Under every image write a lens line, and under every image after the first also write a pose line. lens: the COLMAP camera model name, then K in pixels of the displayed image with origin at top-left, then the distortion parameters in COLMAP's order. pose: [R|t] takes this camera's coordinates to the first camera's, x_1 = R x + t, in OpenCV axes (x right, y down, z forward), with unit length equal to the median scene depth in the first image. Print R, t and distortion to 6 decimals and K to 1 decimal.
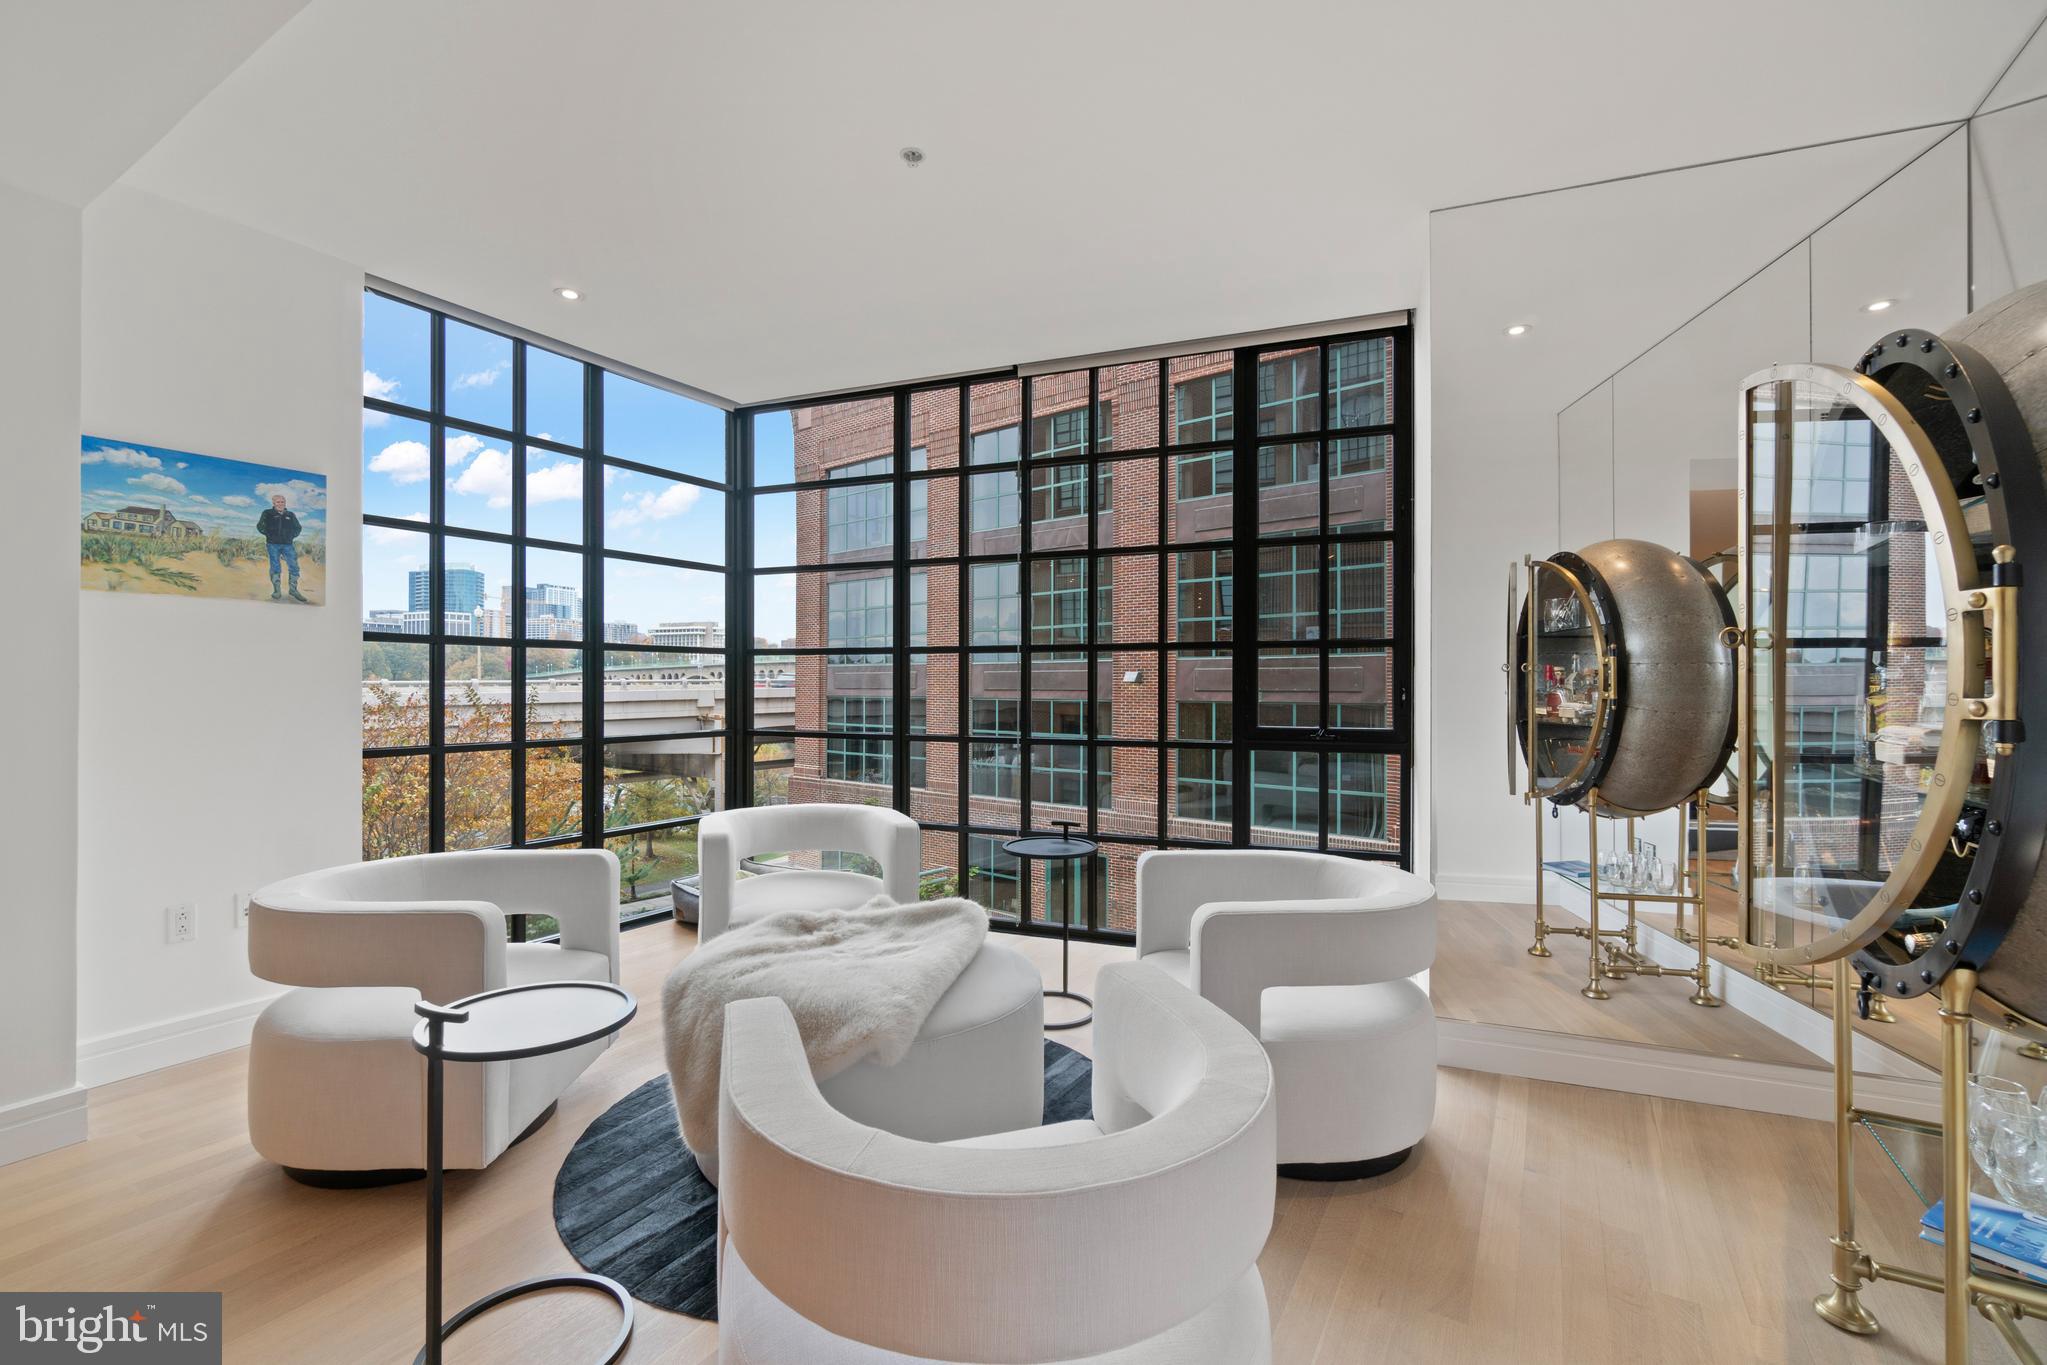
lens RADIAL K [[890.5, 0, 1023.5], [0, 890.5, 682.5], [0, 0, 1]] dist [-0.001410, -0.000007]
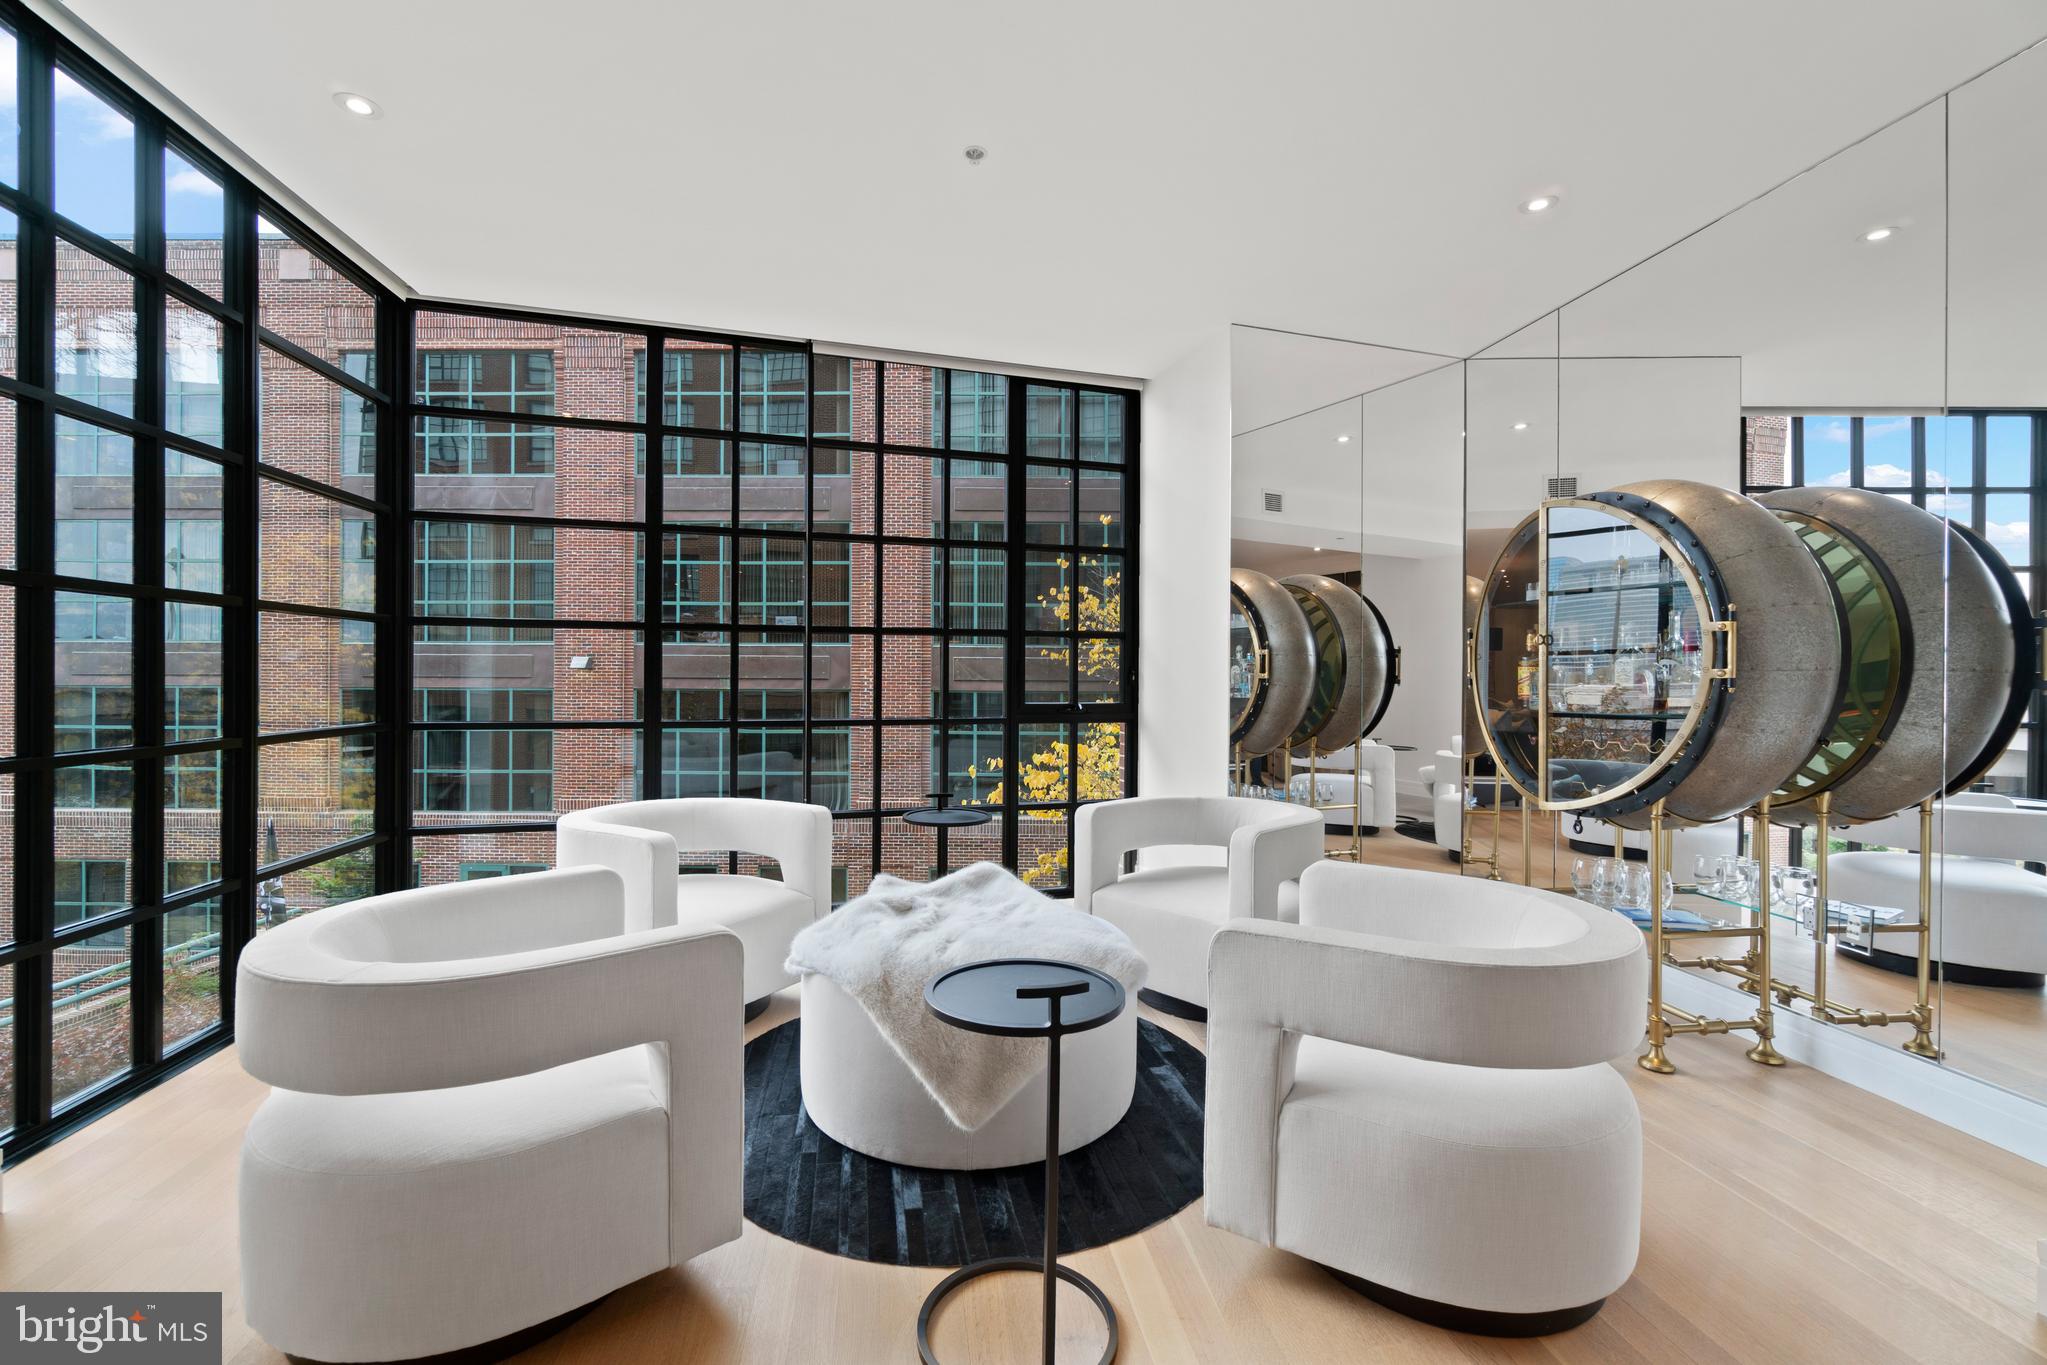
lens RADIAL K [[886.7, 0, 1018.4], [0, 886.7, 675.4], [0, 0, 1]] dist [0.000346, -0.000694]
pose [[0.770054, 0.002558, 0.637973, -0.518236], [-0.005088, 0.999985, 0.002131, 0.011269], [-0.637958, -0.004887, 0.770056, 0.113445]]
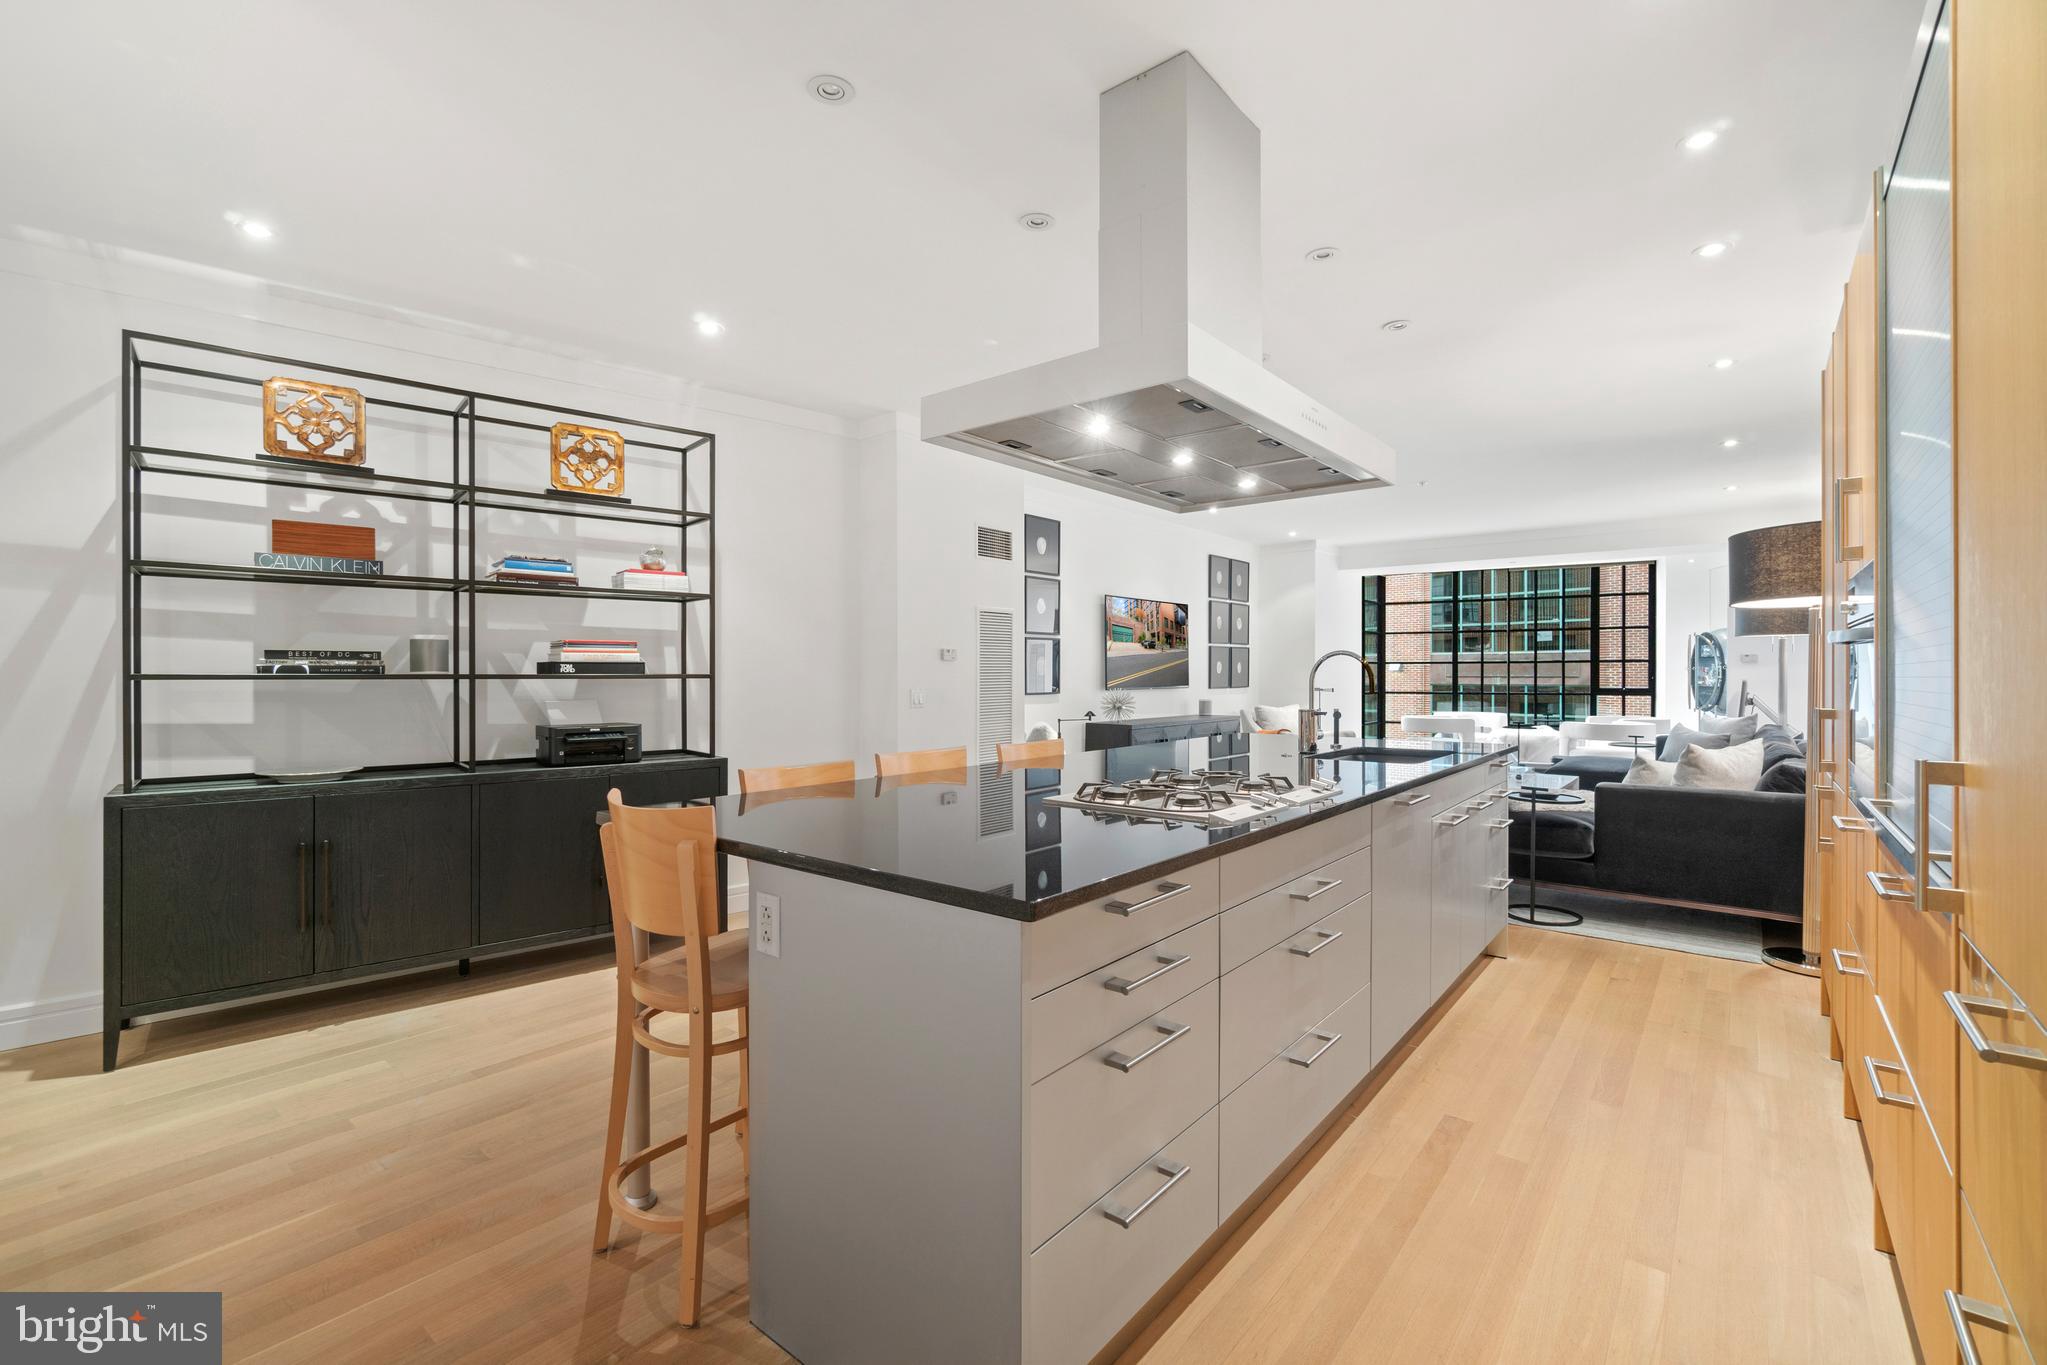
lens RADIAL K [[886.7, 0, 1018.4], [0, 886.7, 675.4], [0, 0, 1]] dist [0.000346, -0.000694]
pose [[0.988604, -0.004626, -0.150466, -1.386748], [0.006264, 0.999926, 0.010413, -0.041255], [0.150407, -0.011237, 0.988560, -2.571658]]
